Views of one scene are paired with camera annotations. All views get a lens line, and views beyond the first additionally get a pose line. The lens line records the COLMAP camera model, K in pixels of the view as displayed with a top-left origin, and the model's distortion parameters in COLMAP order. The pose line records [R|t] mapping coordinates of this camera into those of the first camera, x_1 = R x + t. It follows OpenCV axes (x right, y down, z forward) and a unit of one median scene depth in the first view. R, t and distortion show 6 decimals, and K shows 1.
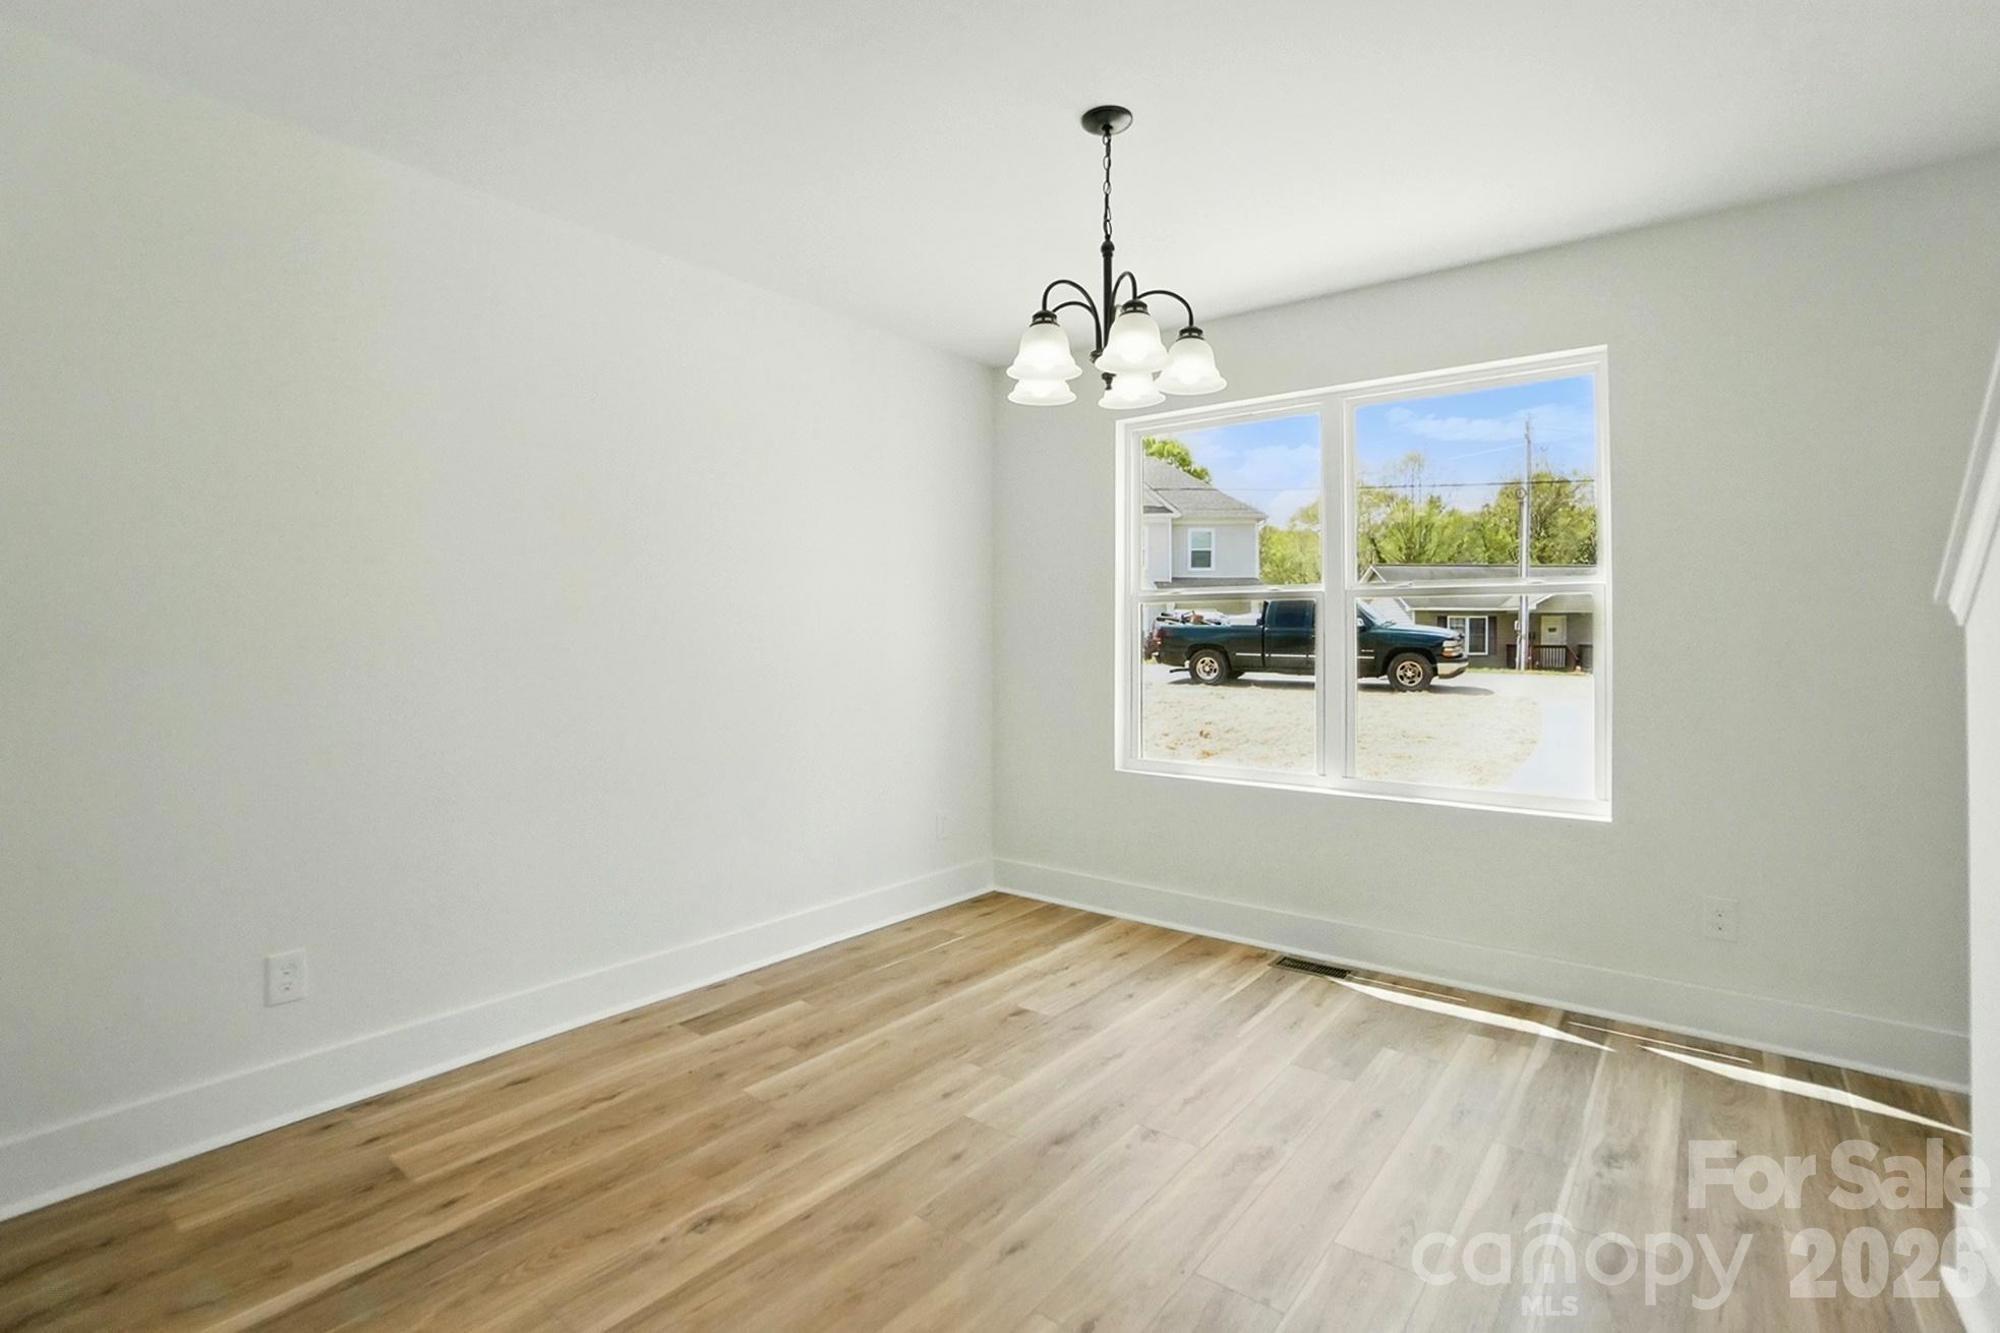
lens RADIAL K [[901.2, 0, 987.7], [0, 901.2, 641.1], [0, 0, 1]] dist [-0.048734, 0.016557]
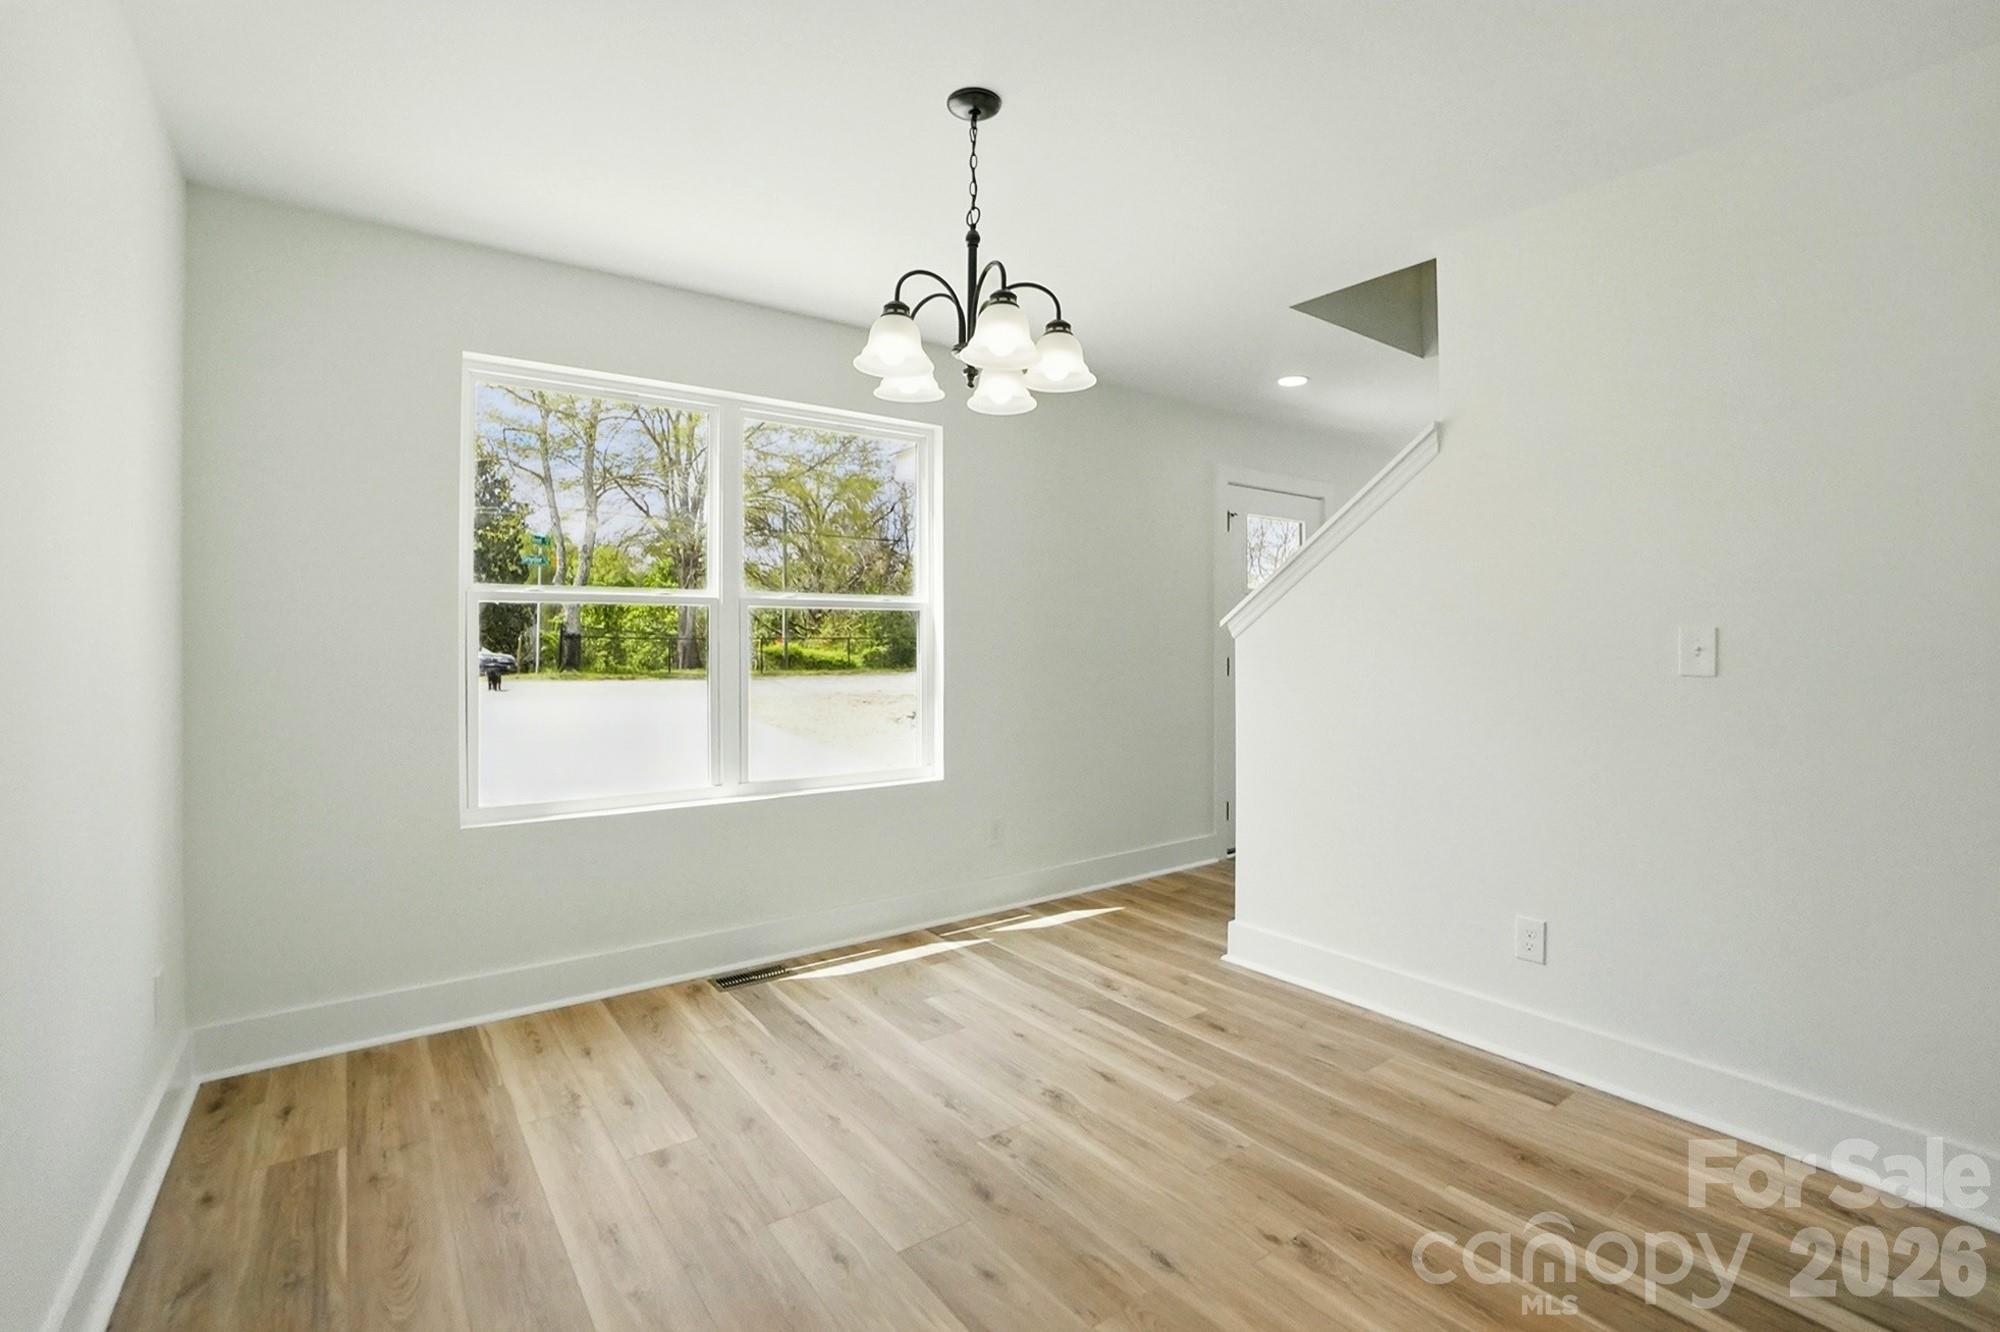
lens RADIAL K [[901.2, 0, 987.7], [0, 901.2, 640.6], [0, 0, 1]] dist [-0.048734, 0.016557]
pose [[0.275586, -0.002586, 0.961273, -0.596194], [-0.000226, 0.999996, 0.002755, -0.010334], [-0.961276, -0.000977, 0.275584, 0.555911]]
